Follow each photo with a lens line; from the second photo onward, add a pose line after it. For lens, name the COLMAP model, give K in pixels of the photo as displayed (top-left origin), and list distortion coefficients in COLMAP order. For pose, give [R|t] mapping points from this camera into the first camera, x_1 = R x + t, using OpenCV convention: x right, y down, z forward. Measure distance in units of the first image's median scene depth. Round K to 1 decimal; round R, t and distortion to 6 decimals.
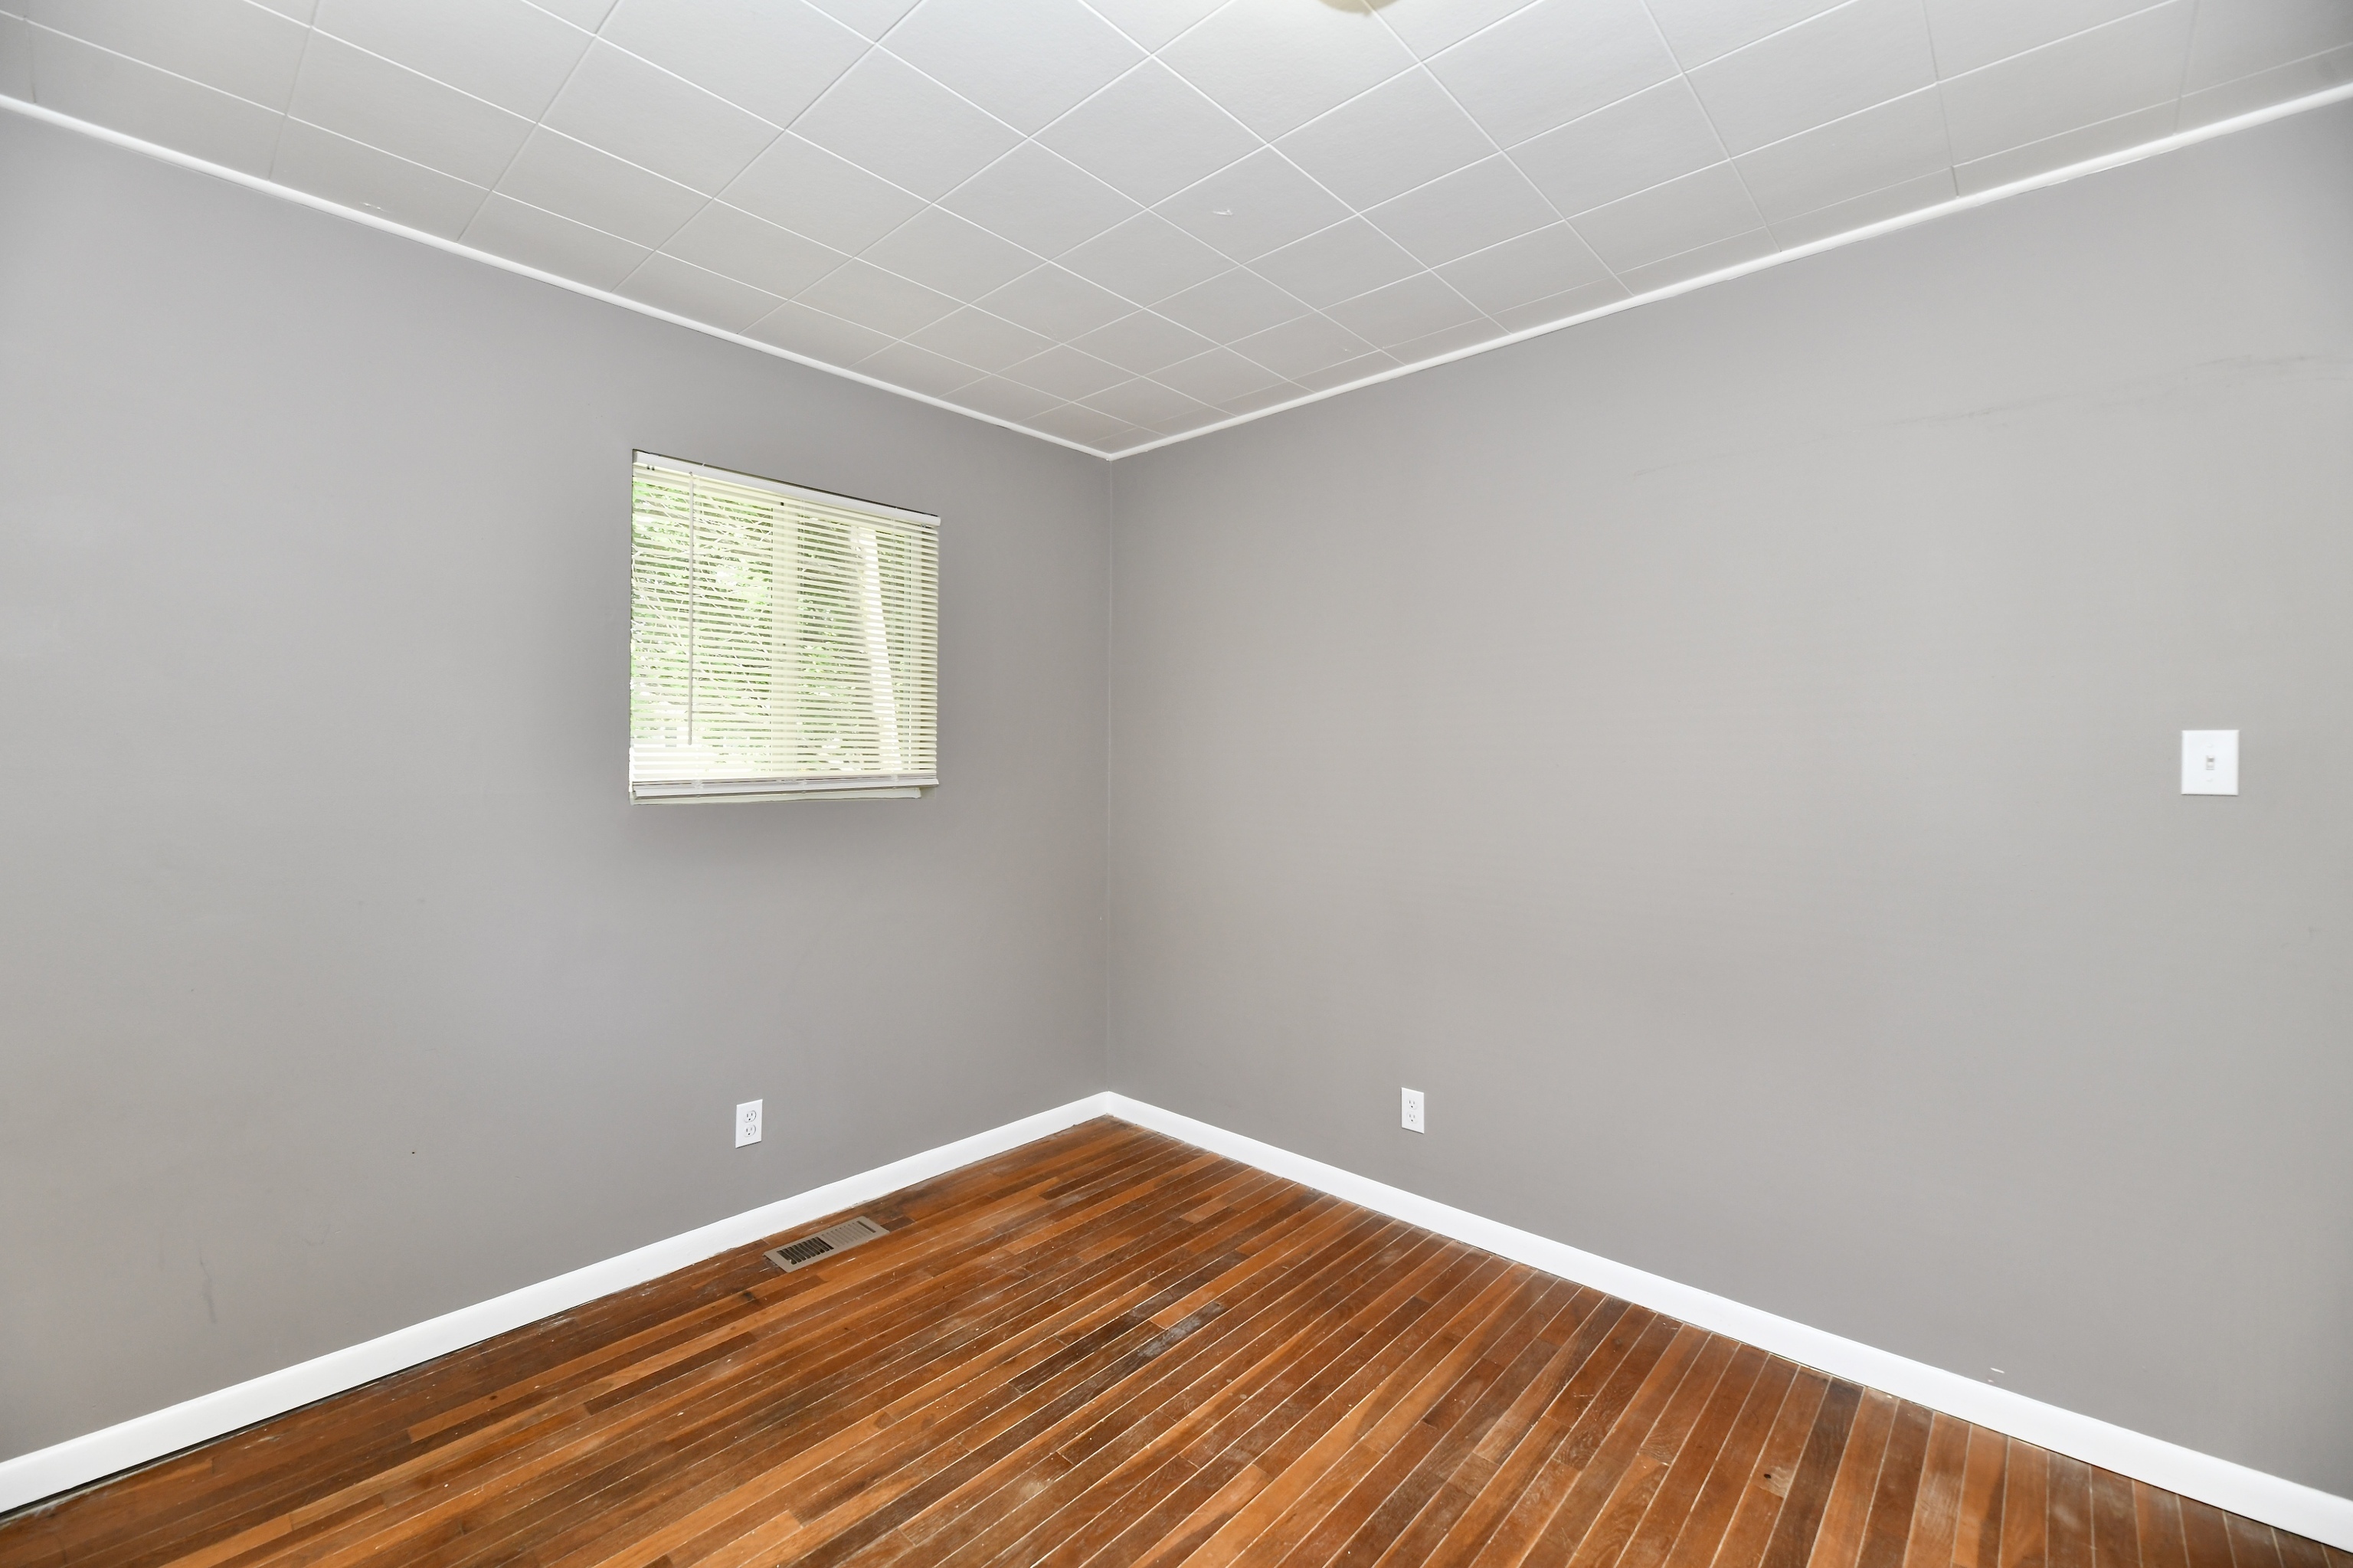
lens RADIAL K [[968.3, 0, 1167.9], [0, 968.3, 770.1], [0, 0, 1]] dist [0.000843, -0.004053]
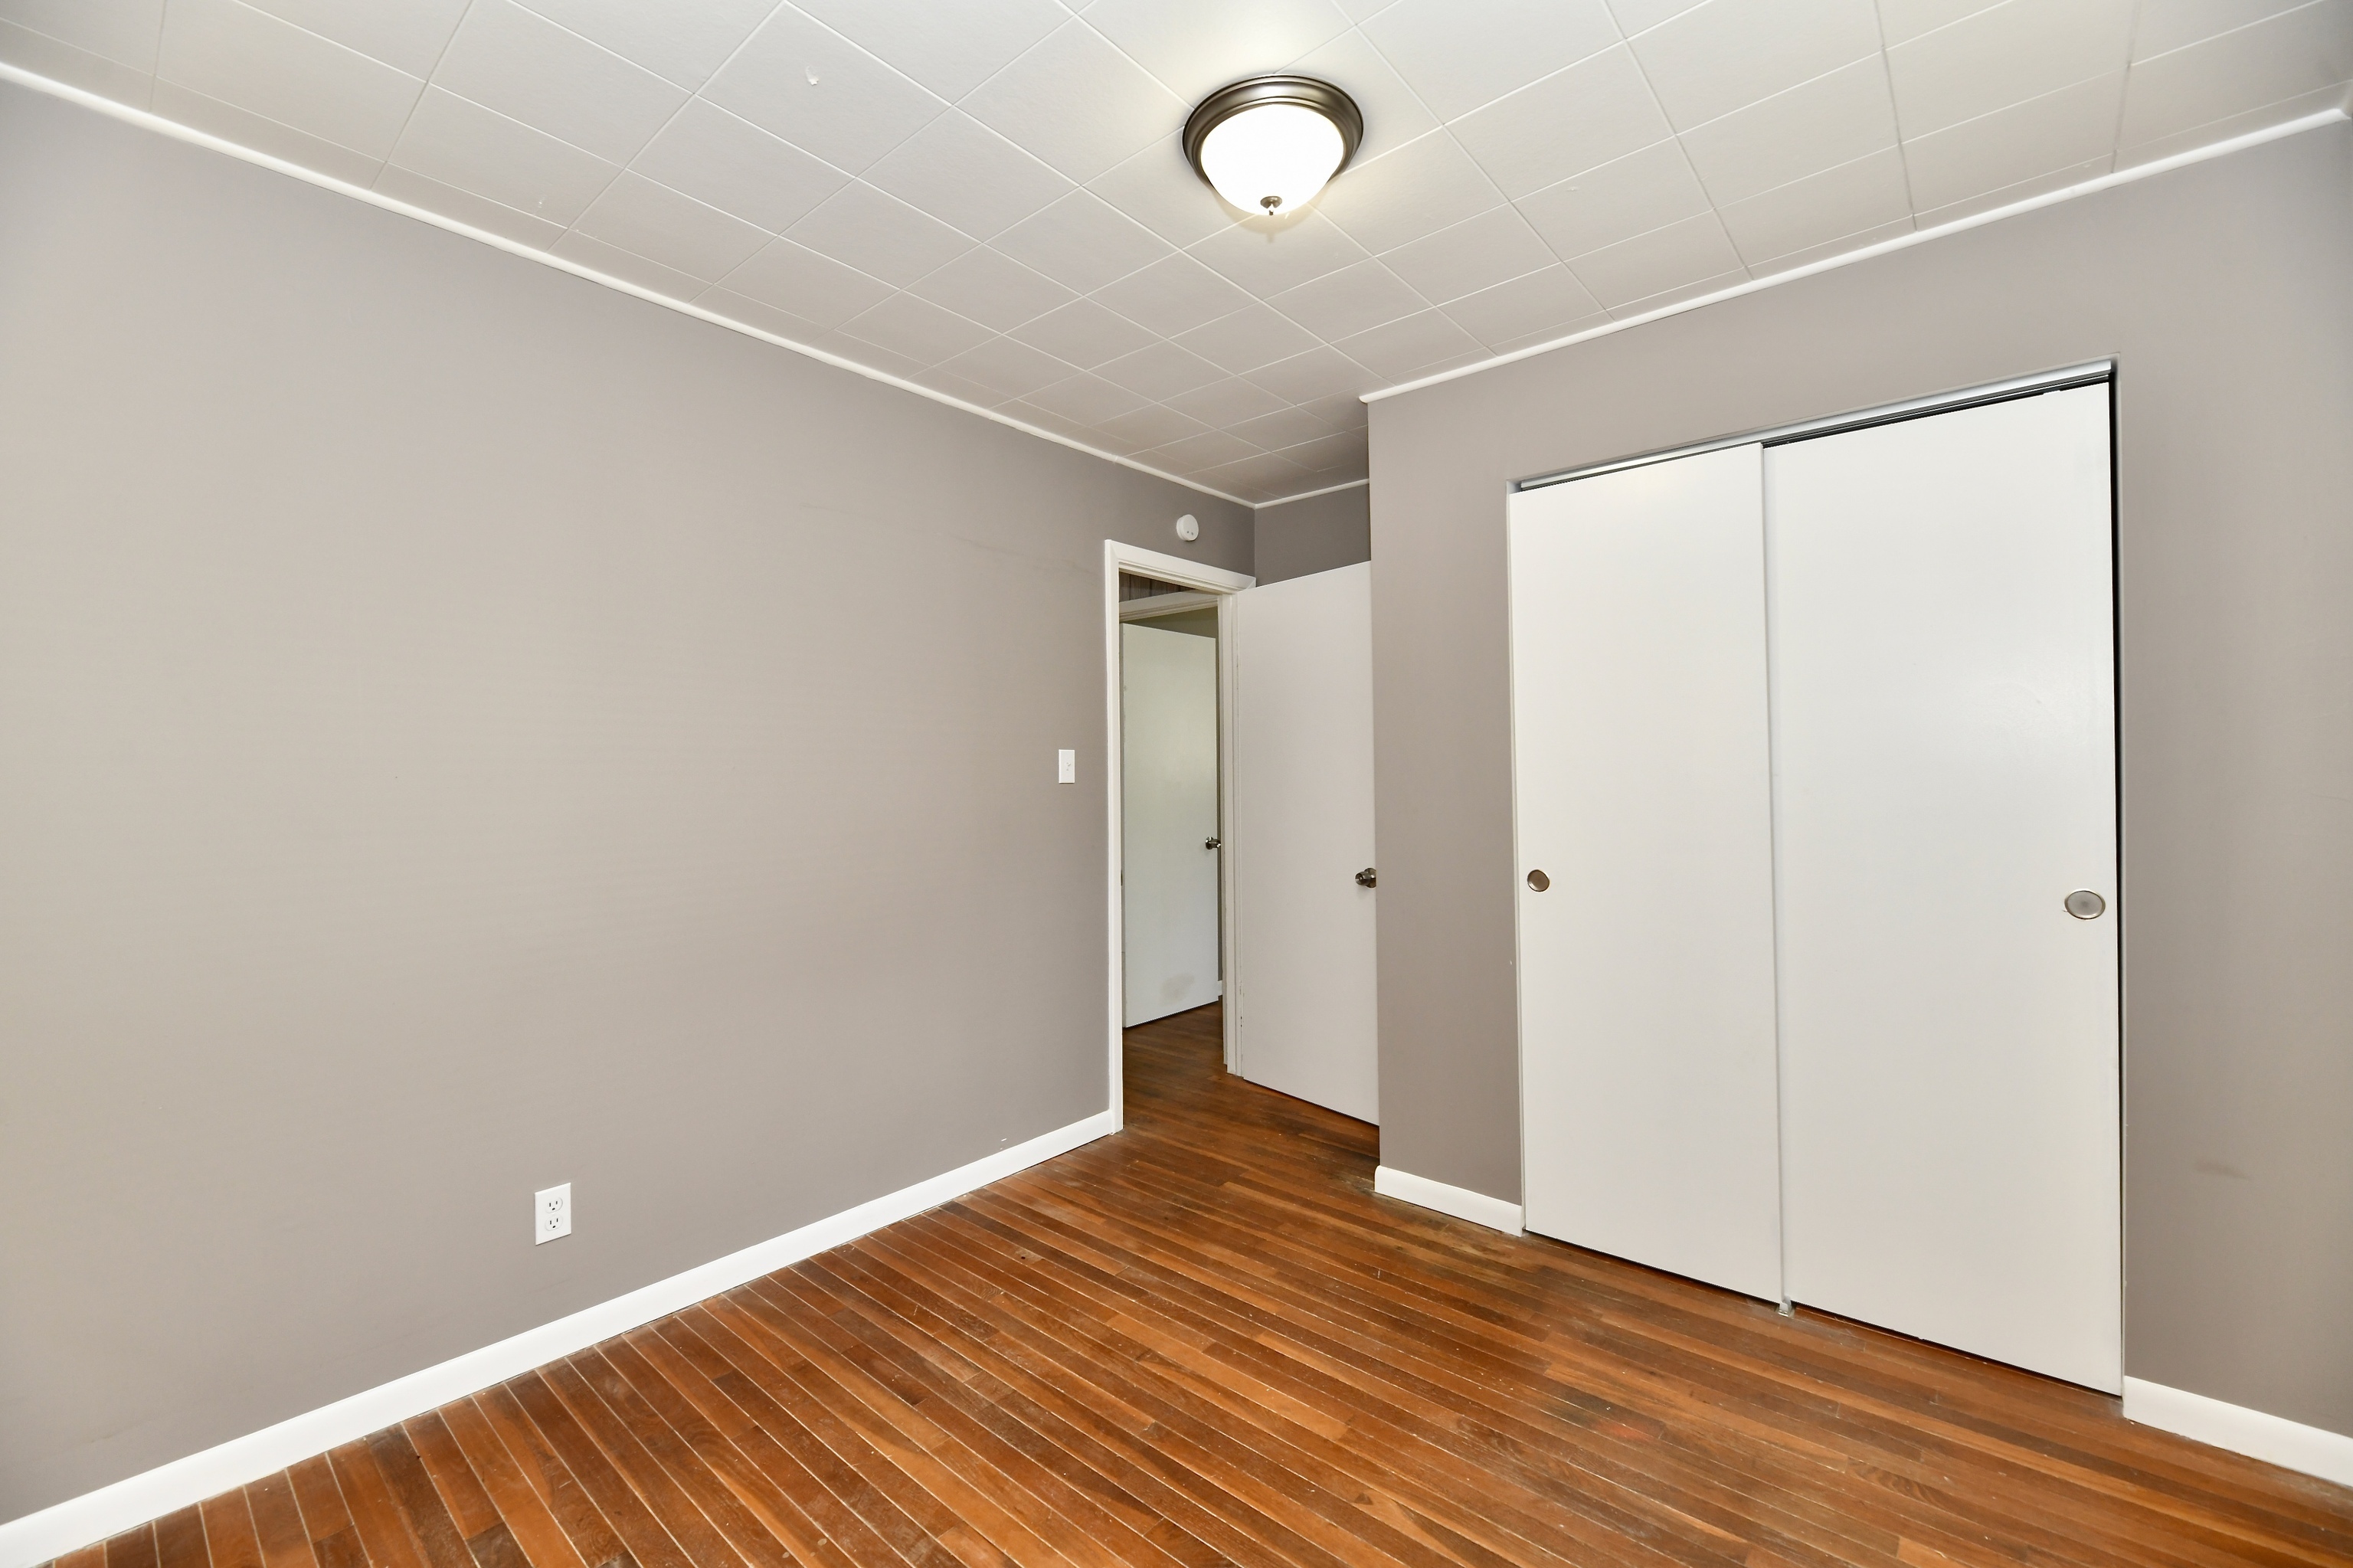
lens RADIAL K [[968.3, 0, 1167.9], [0, 968.3, 770.1], [0, 0, 1]] dist [0.000843, -0.004053]
pose [[-0.031867, 0.002640, 0.999489, -0.725323], [0.013774, 0.999903, -0.002202, 0.006141], [-0.999397, 0.013697, -0.031900, 0.710856]]
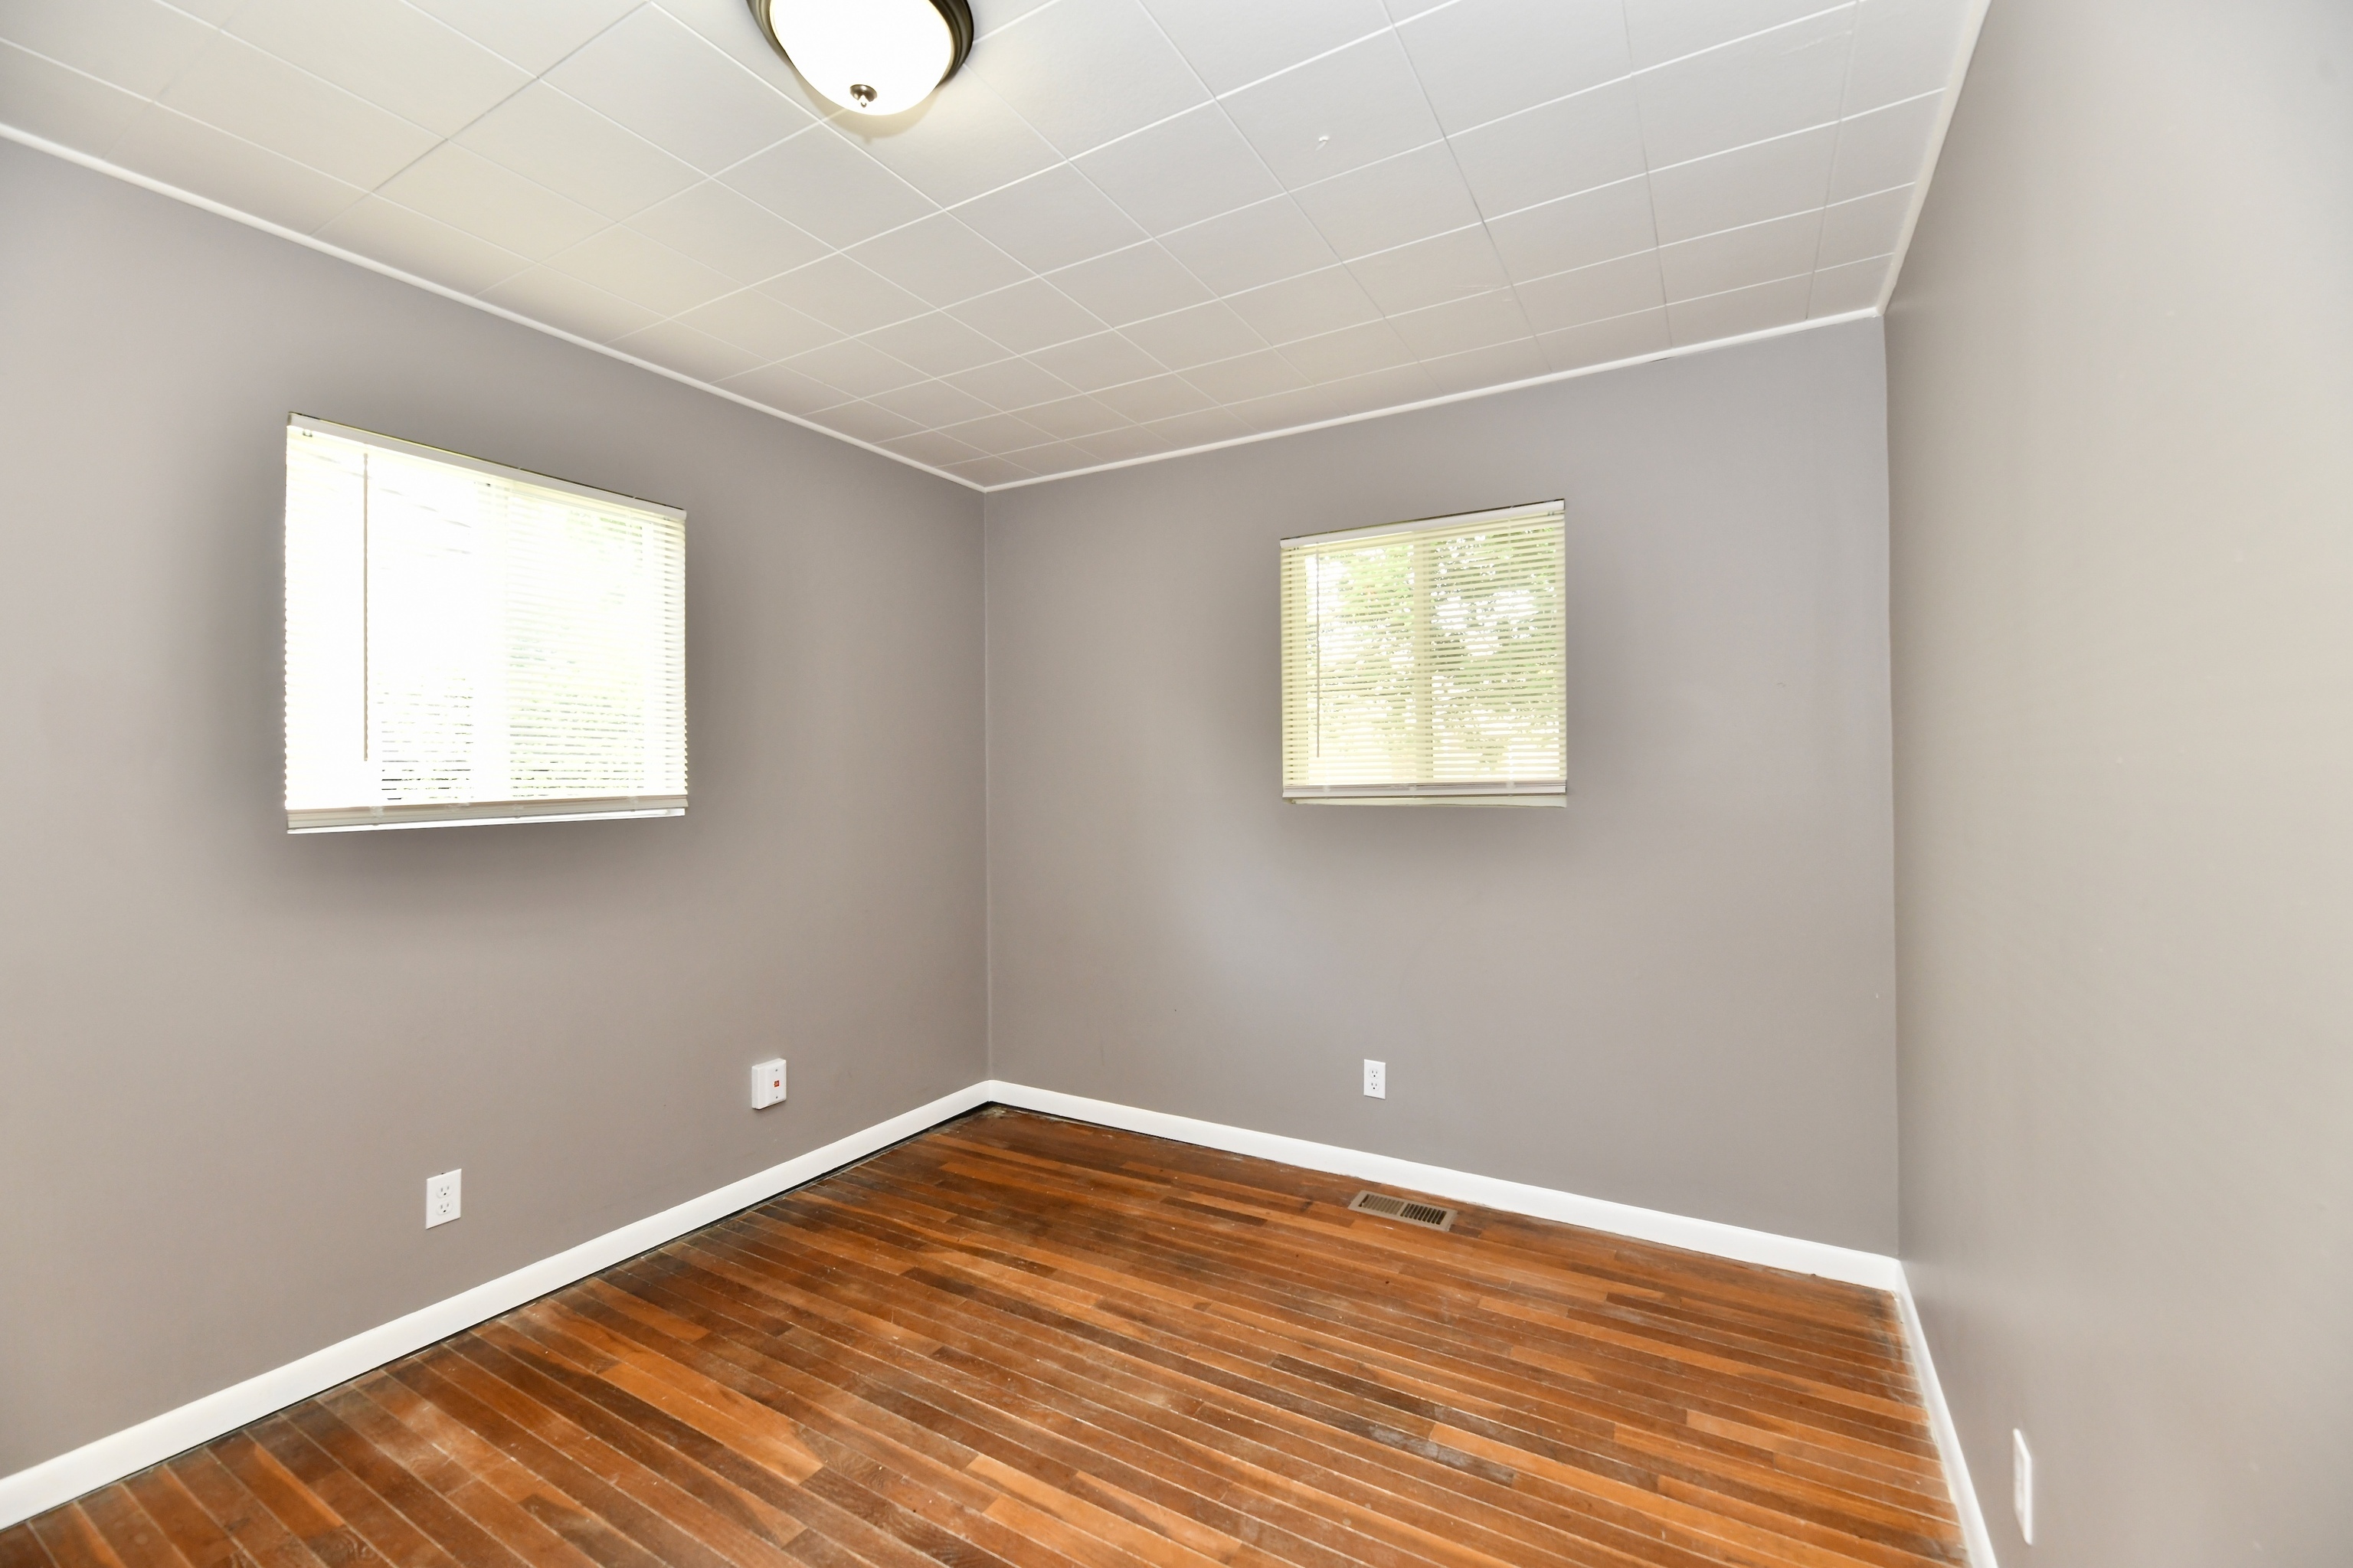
lens RADIAL K [[968.3, 0, 1167.9], [0, 968.3, 770.1], [0, 0, 1]] dist [0.000843, -0.004053]
pose [[0.211916, -0.007014, -0.977263, 0.851555], [0.002243, 0.999975, -0.006690, -0.001791], [0.977285, -0.000774, 0.211927, 0.654154]]
